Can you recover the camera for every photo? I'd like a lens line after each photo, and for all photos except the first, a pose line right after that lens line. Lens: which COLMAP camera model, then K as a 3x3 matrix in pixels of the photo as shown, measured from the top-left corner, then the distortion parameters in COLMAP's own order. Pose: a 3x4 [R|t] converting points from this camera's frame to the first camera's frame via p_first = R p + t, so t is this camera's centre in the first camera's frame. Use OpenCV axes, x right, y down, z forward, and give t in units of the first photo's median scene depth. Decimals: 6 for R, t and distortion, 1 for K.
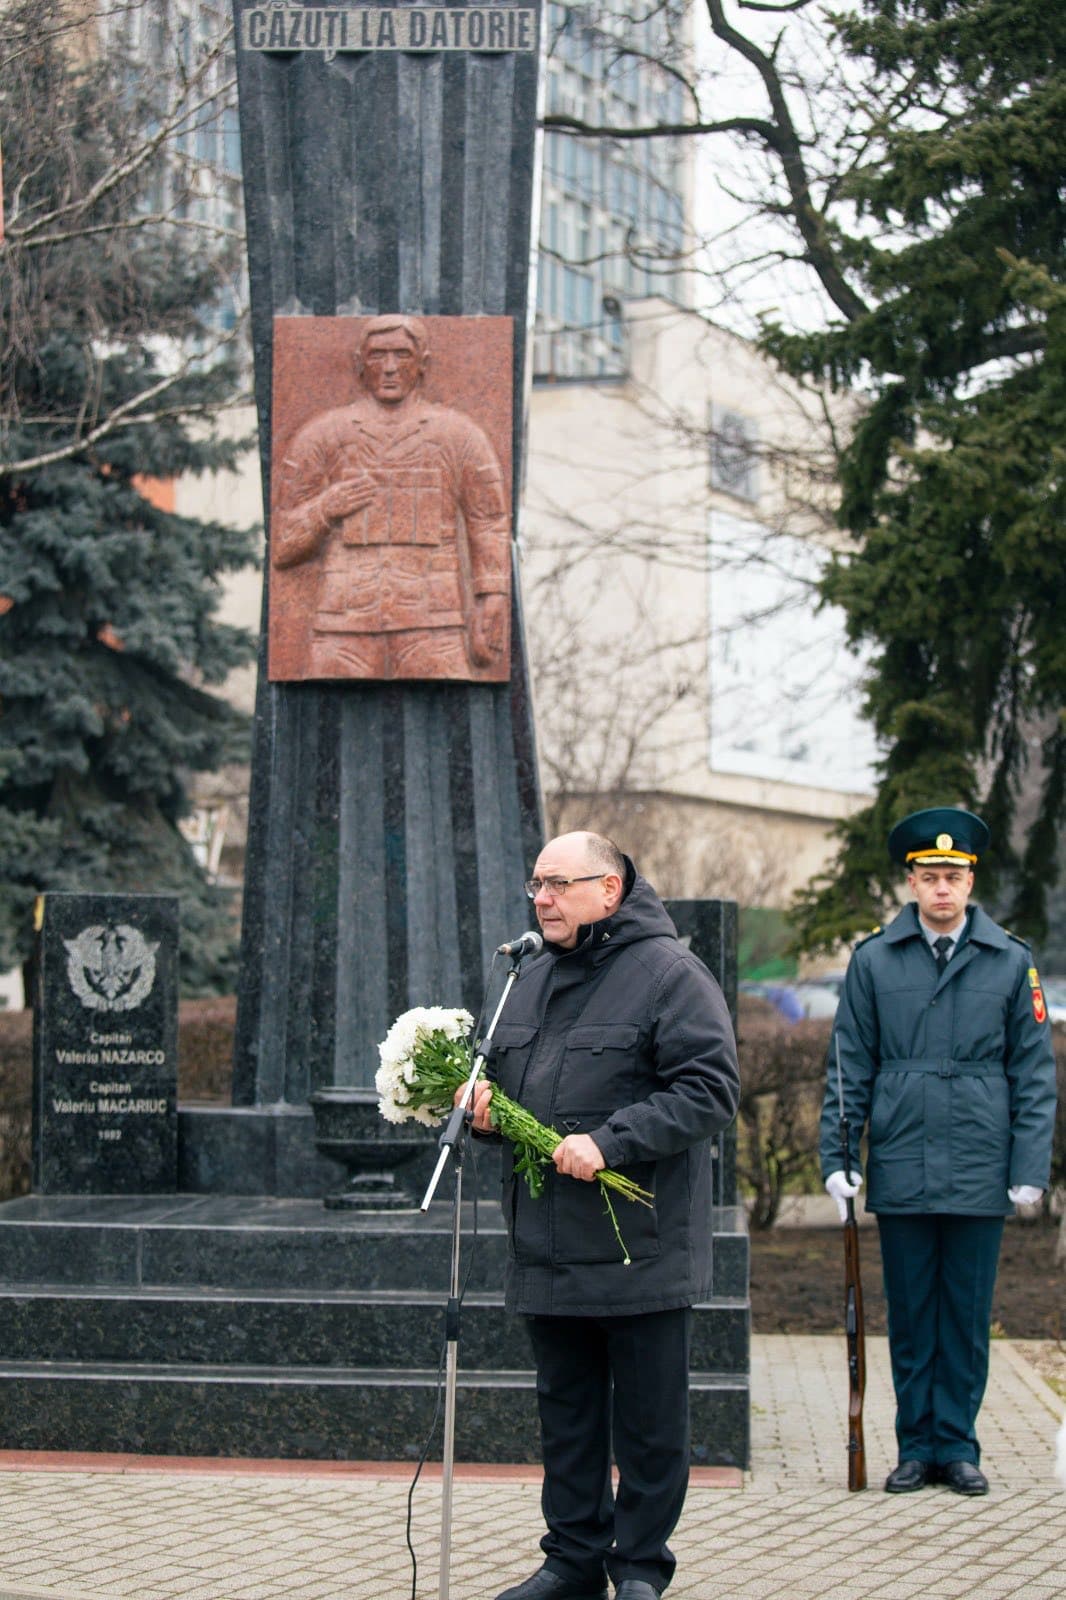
lens RADIAL K [[3229.5, 0, 533.0], [0, 3229.5, 800.0], [0, 0, 1]] dist [-0.235039, 0.090321]
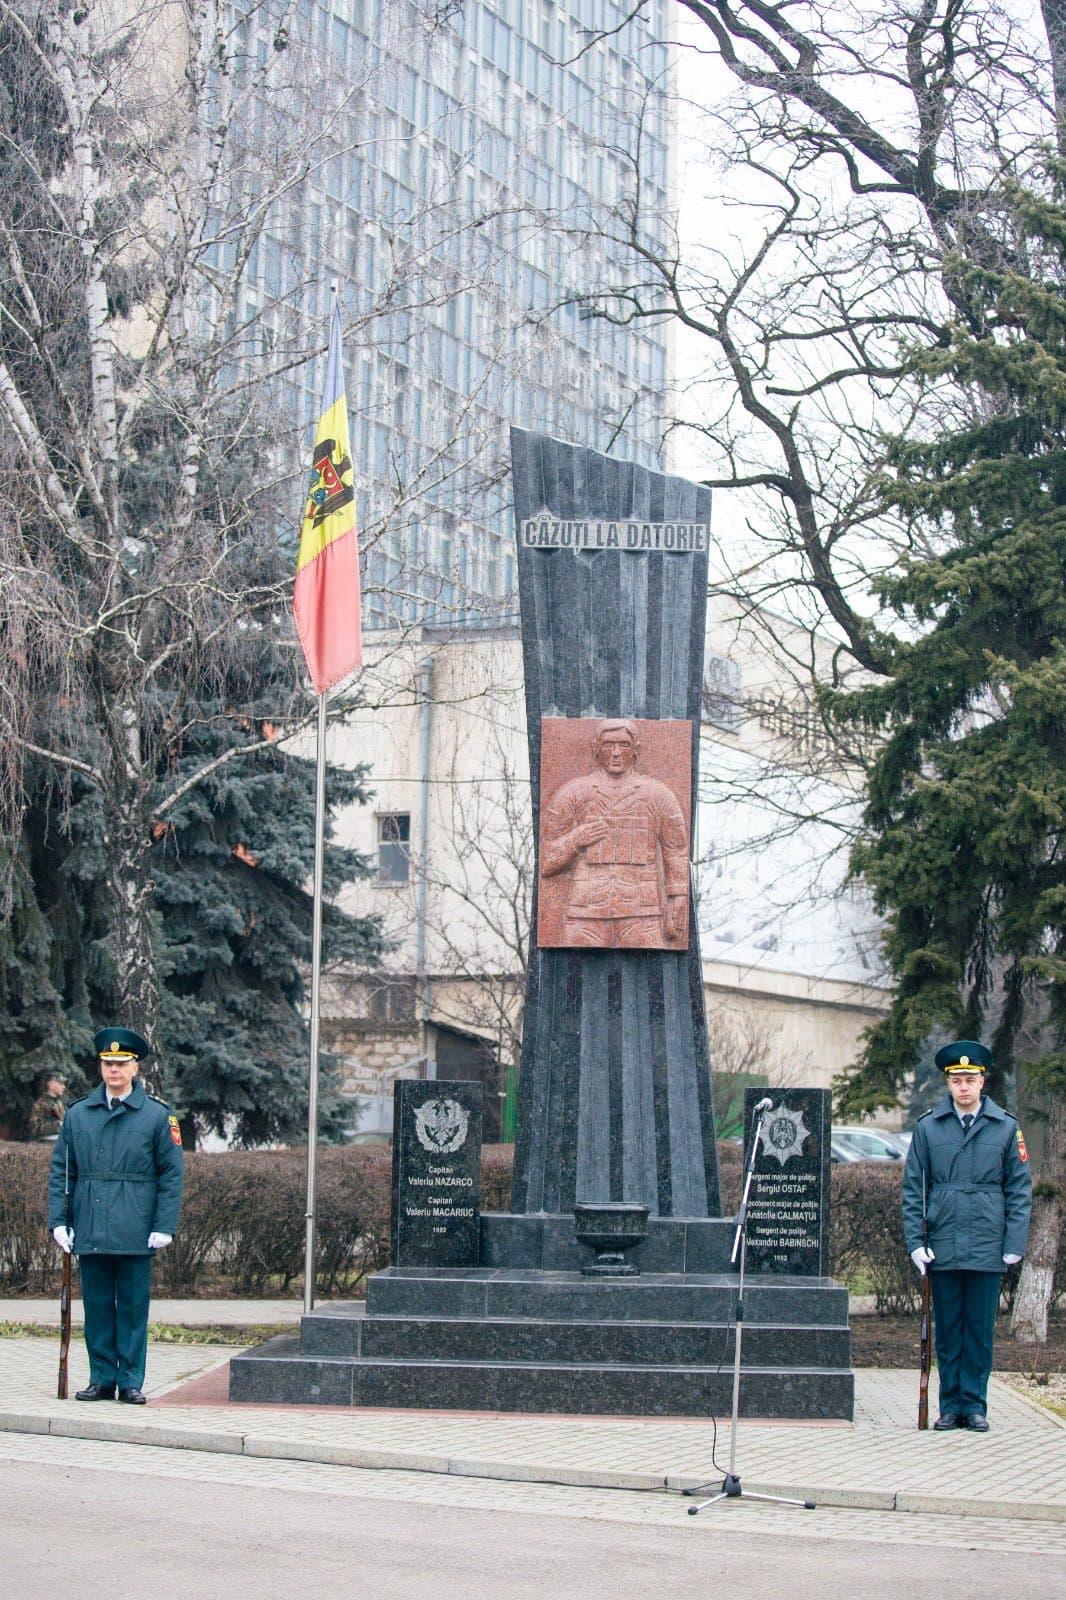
lens RADIAL K [[2947.8, 0, 533.0], [0, 2947.8, 800.0], [0, 0, 1]] dist [-0.271800, -0.415648]
pose [[0.999823, 0.014958, 0.011427, -0.100539], [-0.014286, 0.998283, -0.056814, -0.026551], [-0.012257, 0.056641, 0.998319, -0.454981]]
